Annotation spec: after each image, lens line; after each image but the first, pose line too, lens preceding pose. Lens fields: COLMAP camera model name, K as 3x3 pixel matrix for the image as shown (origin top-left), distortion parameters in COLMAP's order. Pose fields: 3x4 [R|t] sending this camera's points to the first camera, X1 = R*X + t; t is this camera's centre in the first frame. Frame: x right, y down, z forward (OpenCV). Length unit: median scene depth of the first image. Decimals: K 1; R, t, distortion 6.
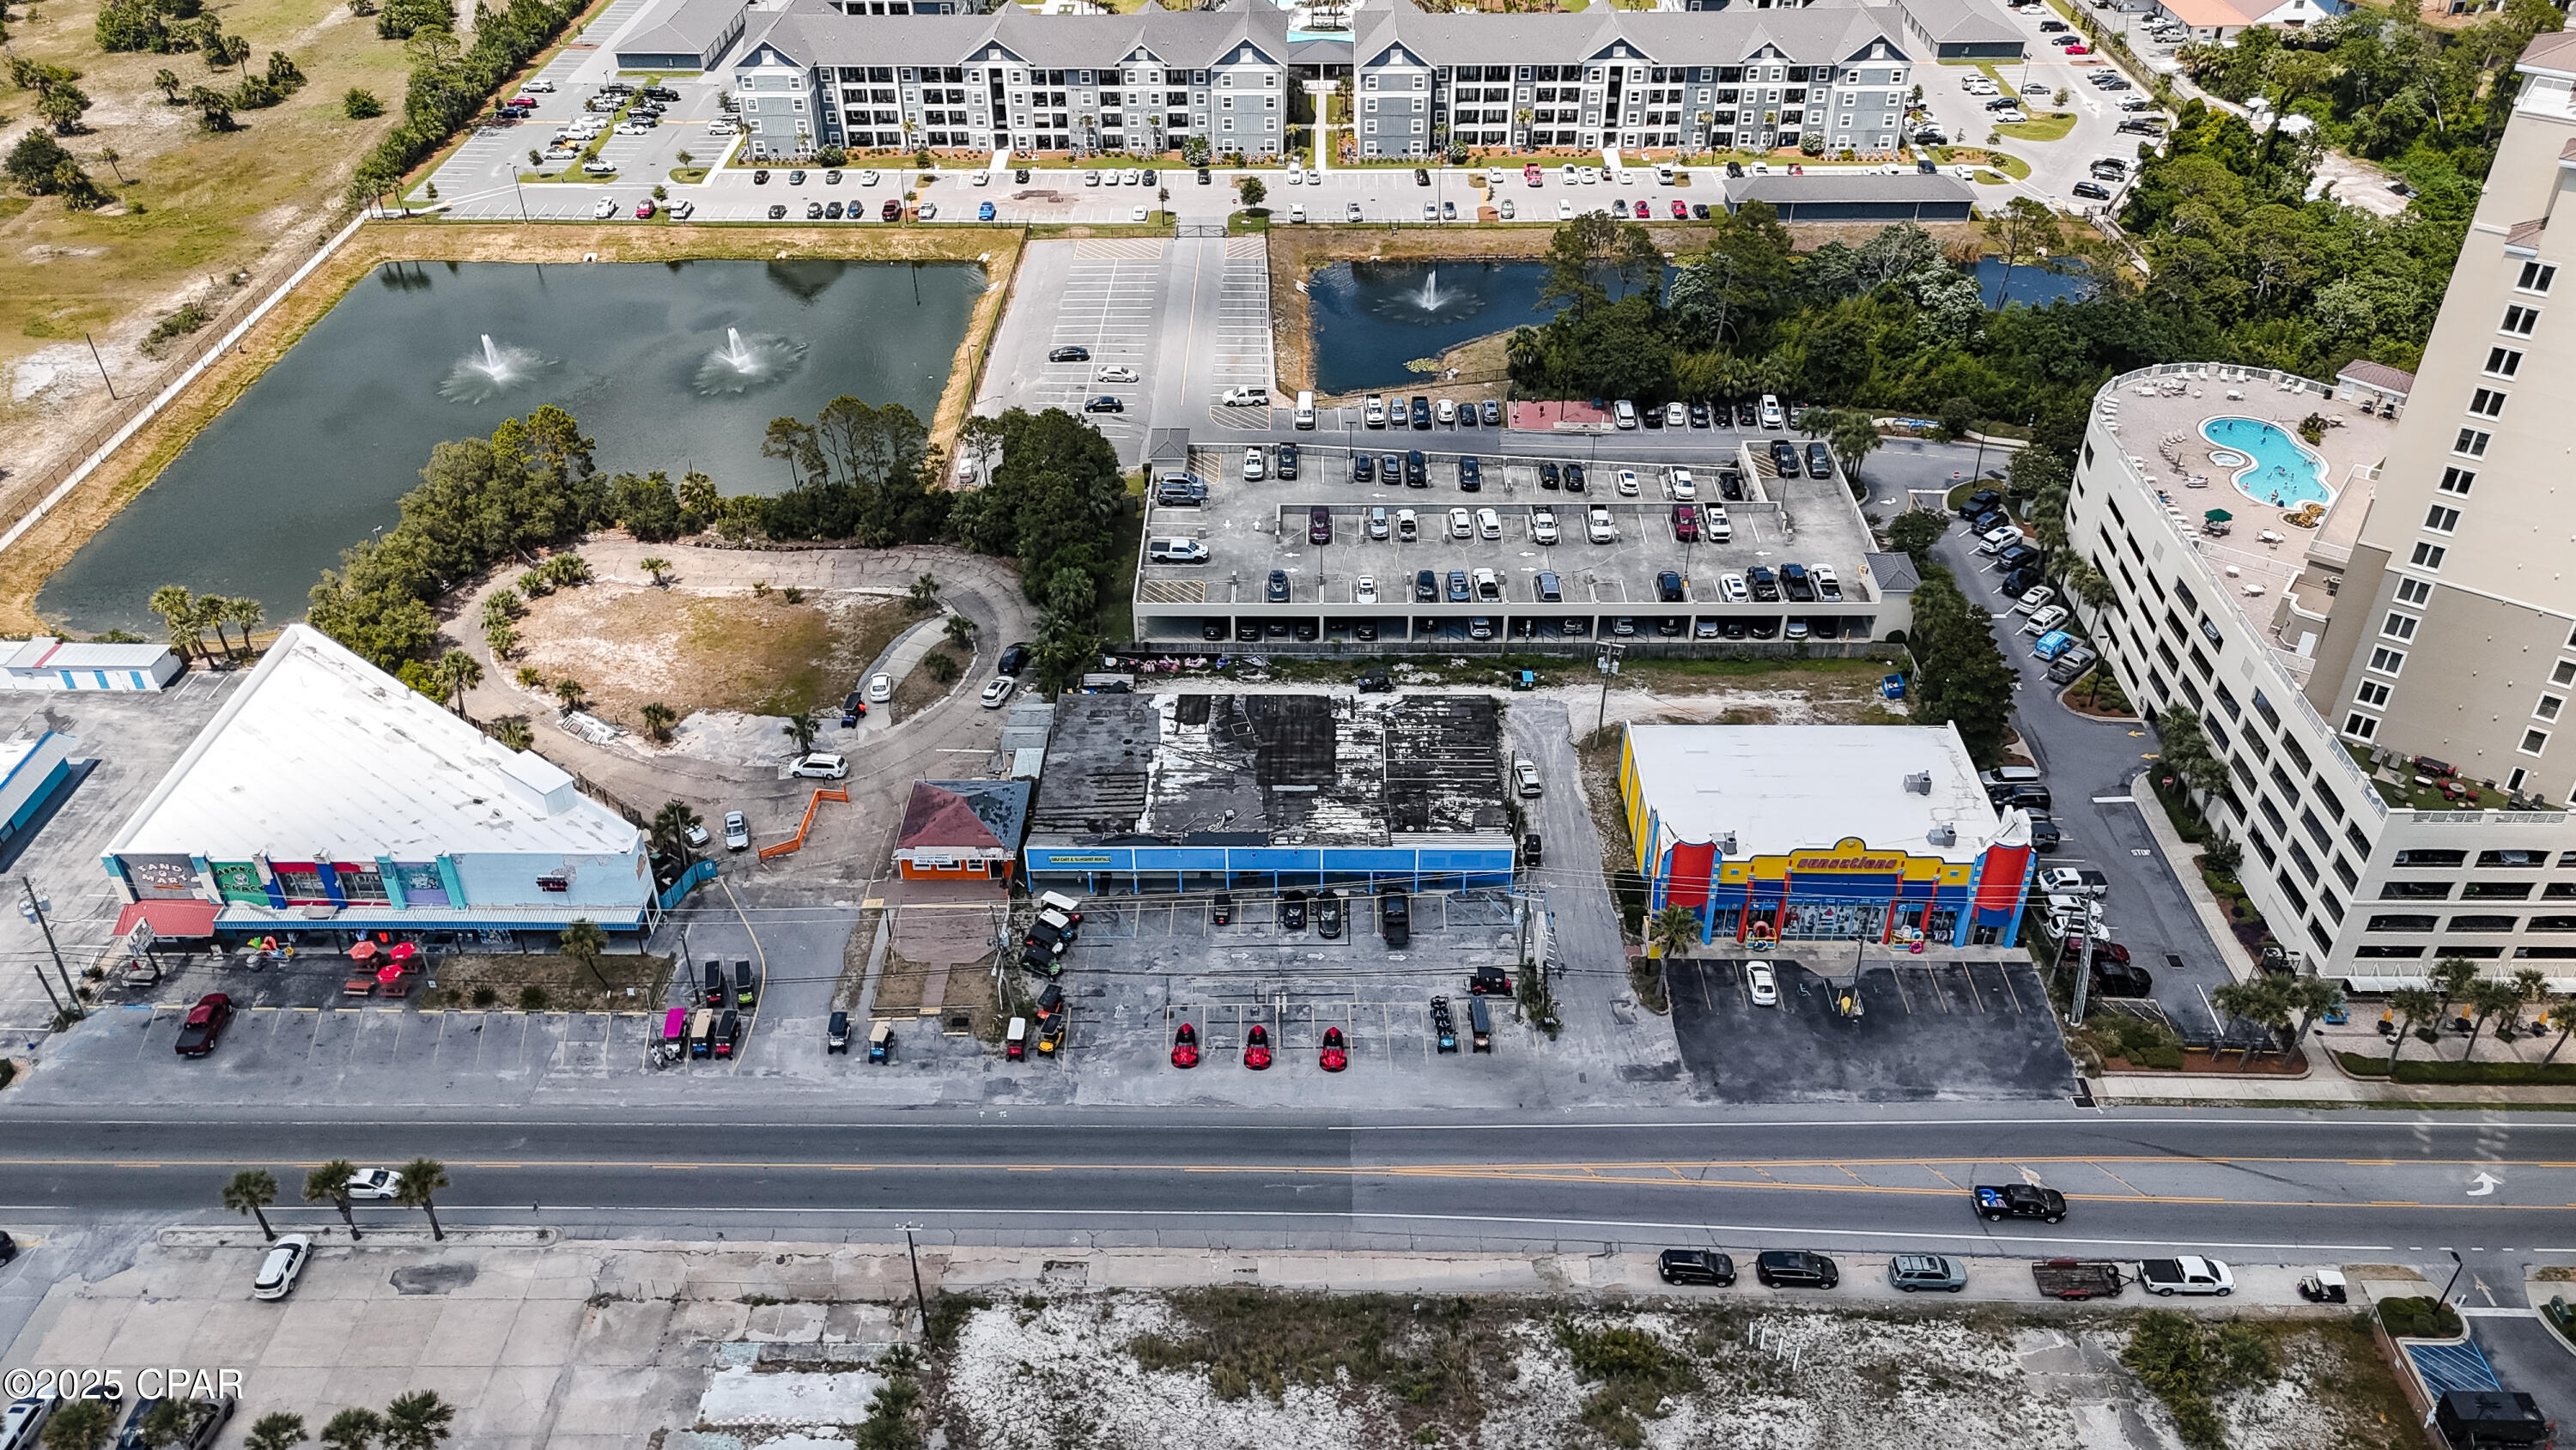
lens RADIAL K [[1907.3, 0, 1287.9], [0, 1907.3, 718.1], [0, 0, 1]] dist [0.077017, -0.088469]
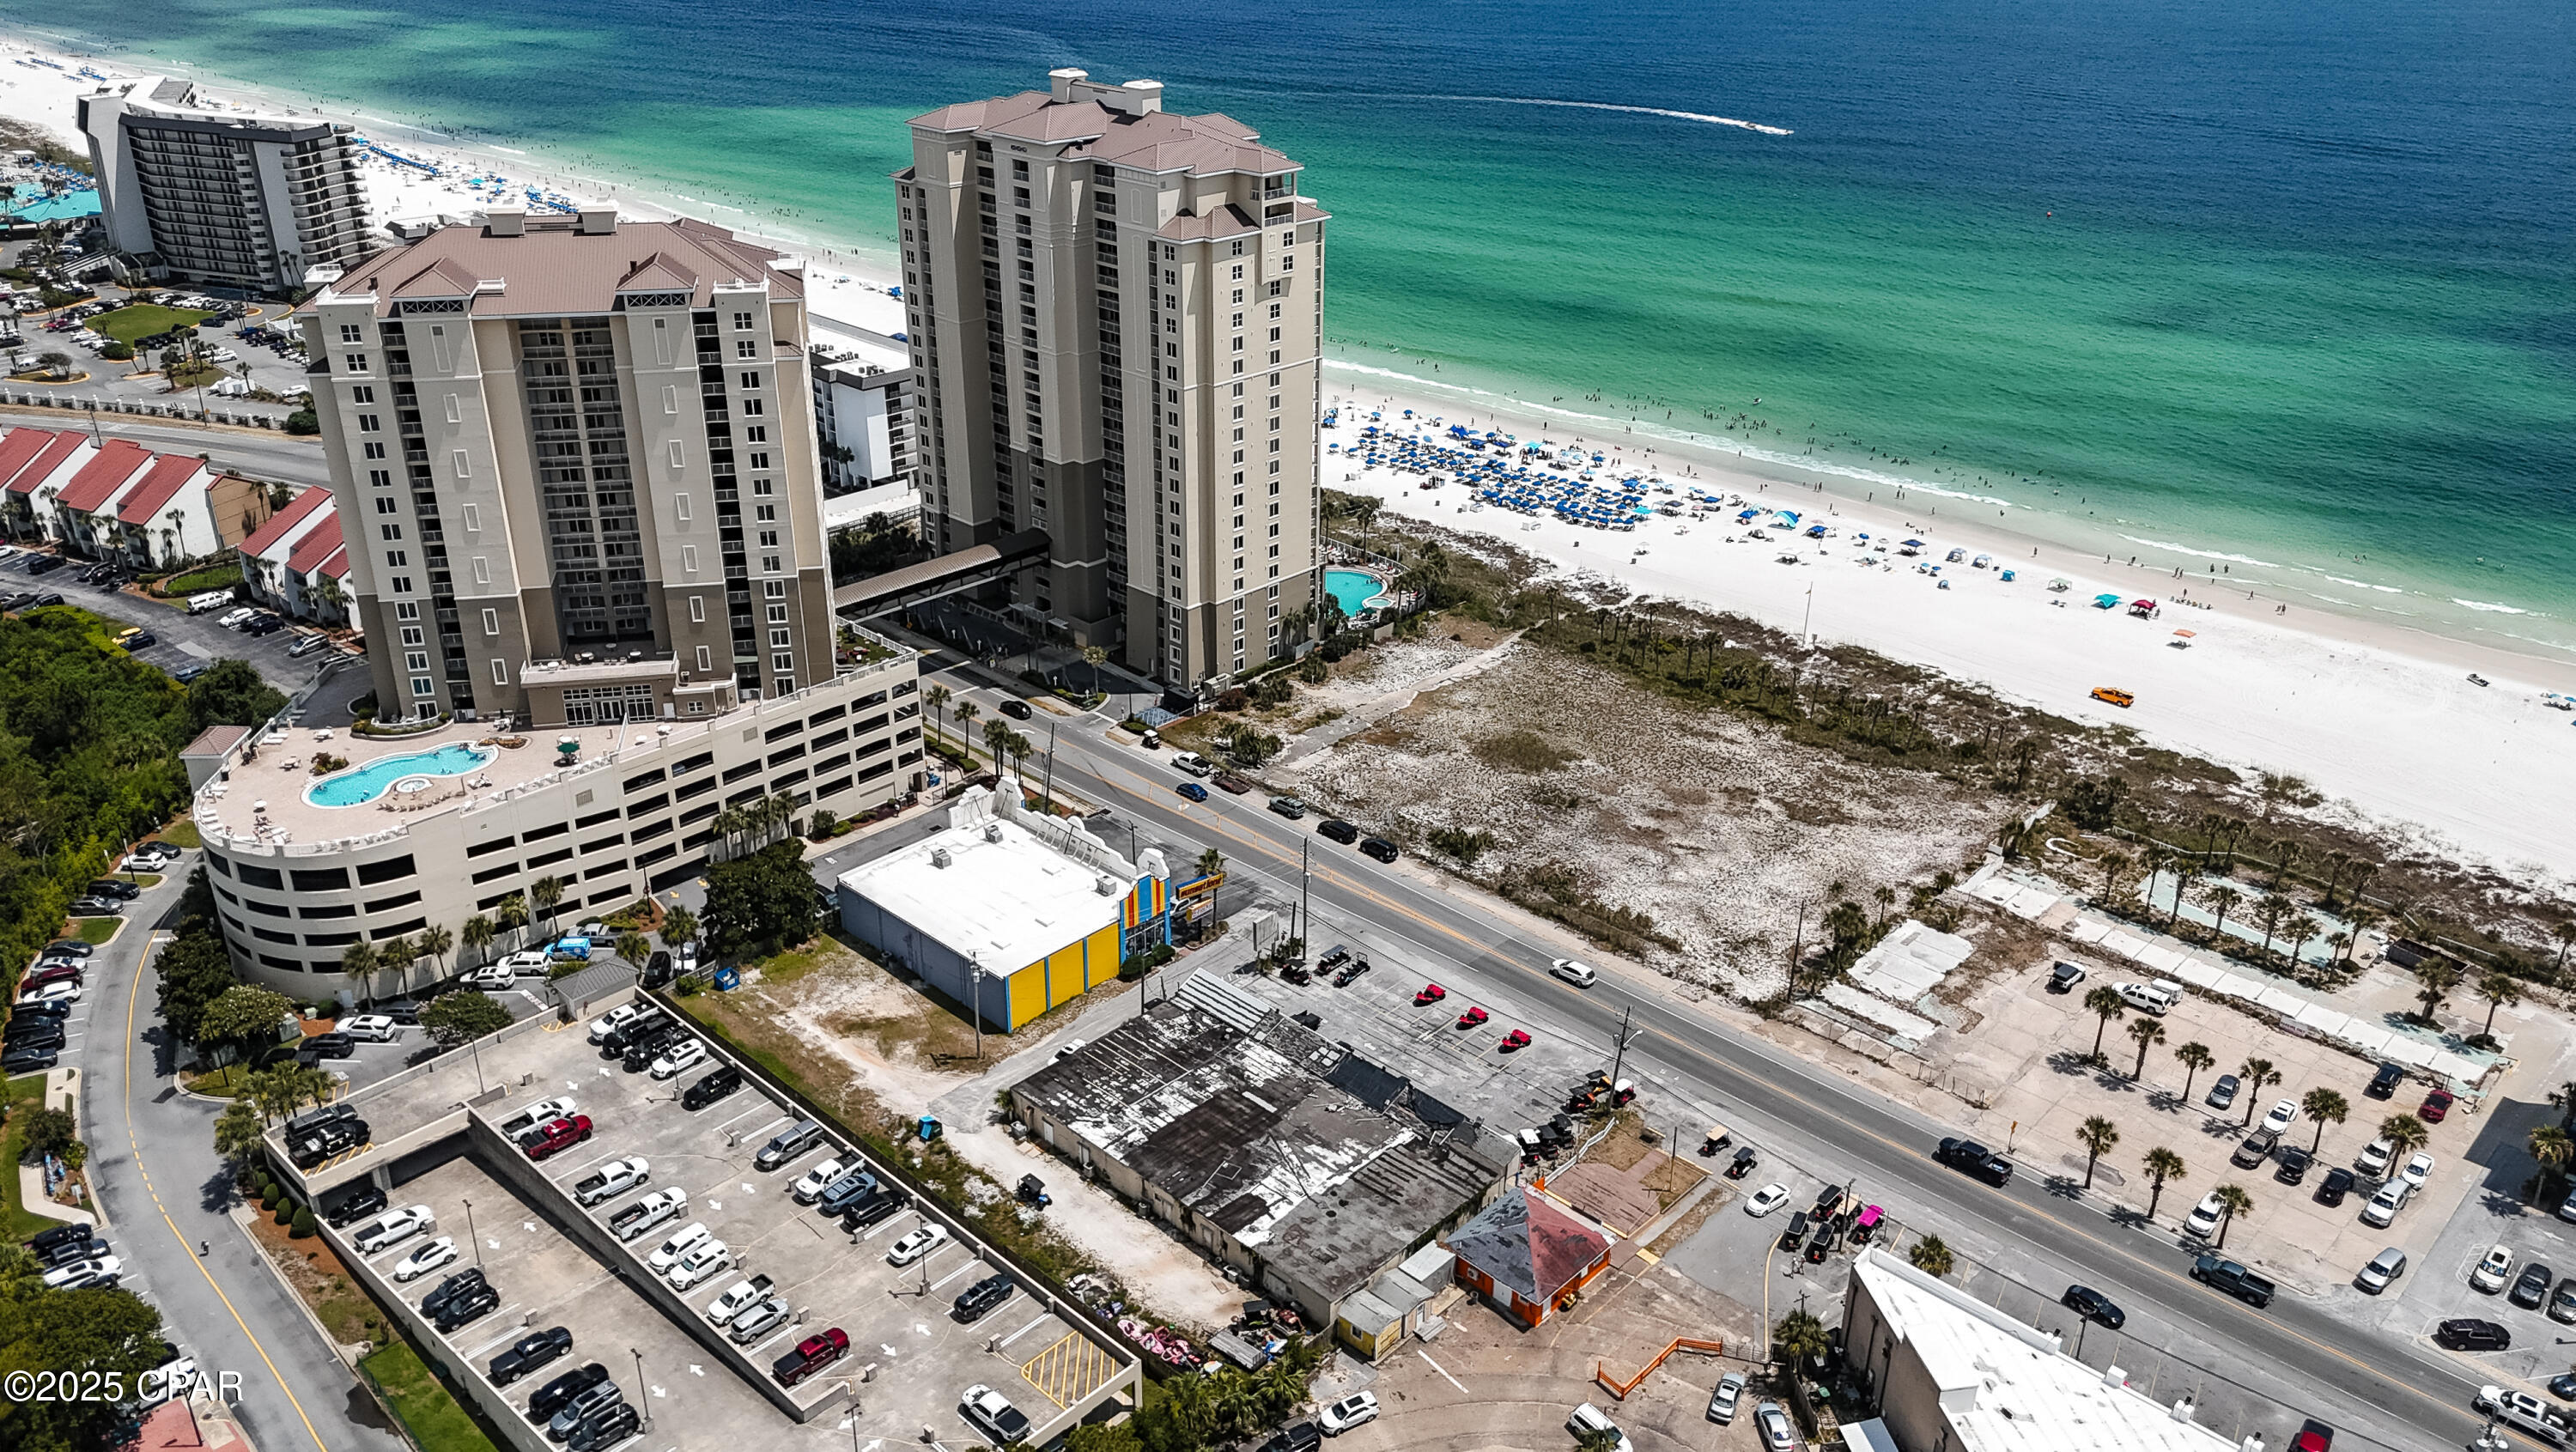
lens RADIAL K [[1936.0, 0, 1286.0], [0, 1936.0, 724.9], [0, 0, 1]] dist [0.095035, -0.133997]
pose [[-0.733346, -0.292666, 0.613637, -0.640474], [0.386825, 0.562631, 0.730625, -0.909672], [-0.559081, 0.773171, -0.299392, 1.225709]]
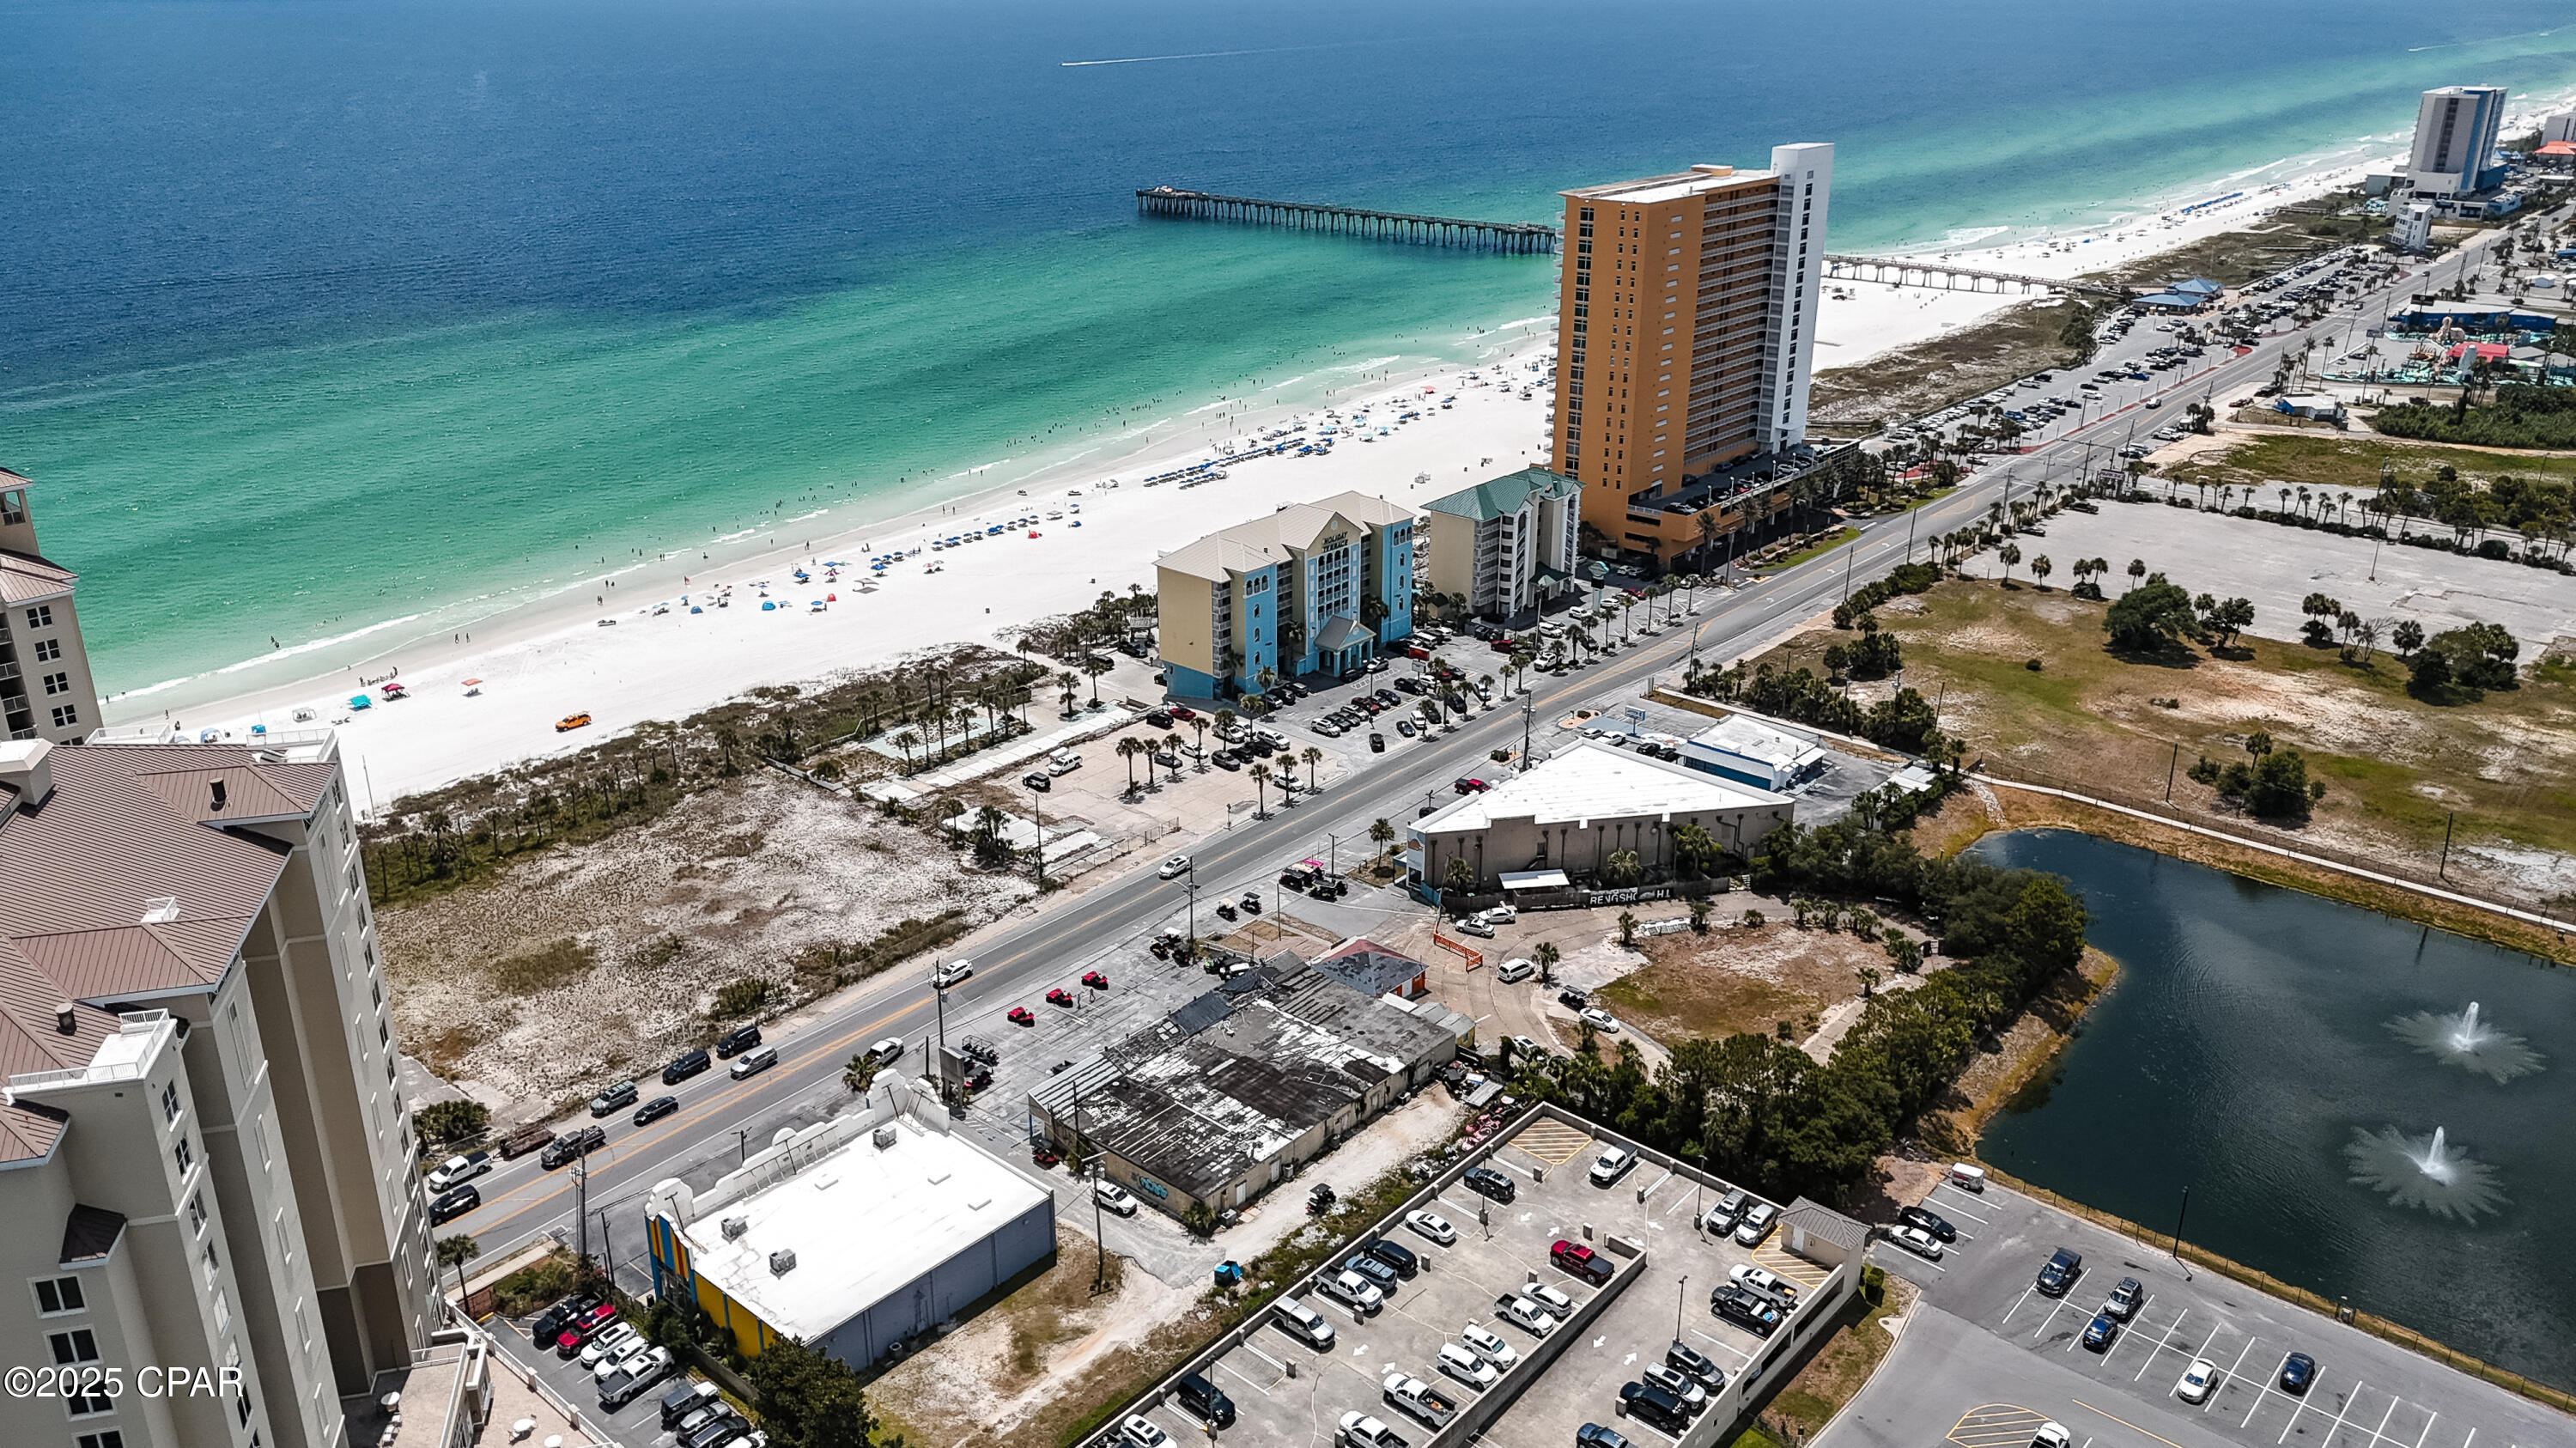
lens RADIAL K [[1907.7, 0, 1287.9], [0, 1907.7, 717.0], [0, 0, 1]] dist [0.077017, -0.088469]
pose [[-0.649790, 0.284978, -0.704670, 0.820312], [-0.431670, 0.624709, 0.650692, -0.971884], [0.625647, 0.726998, -0.282913, 1.286917]]
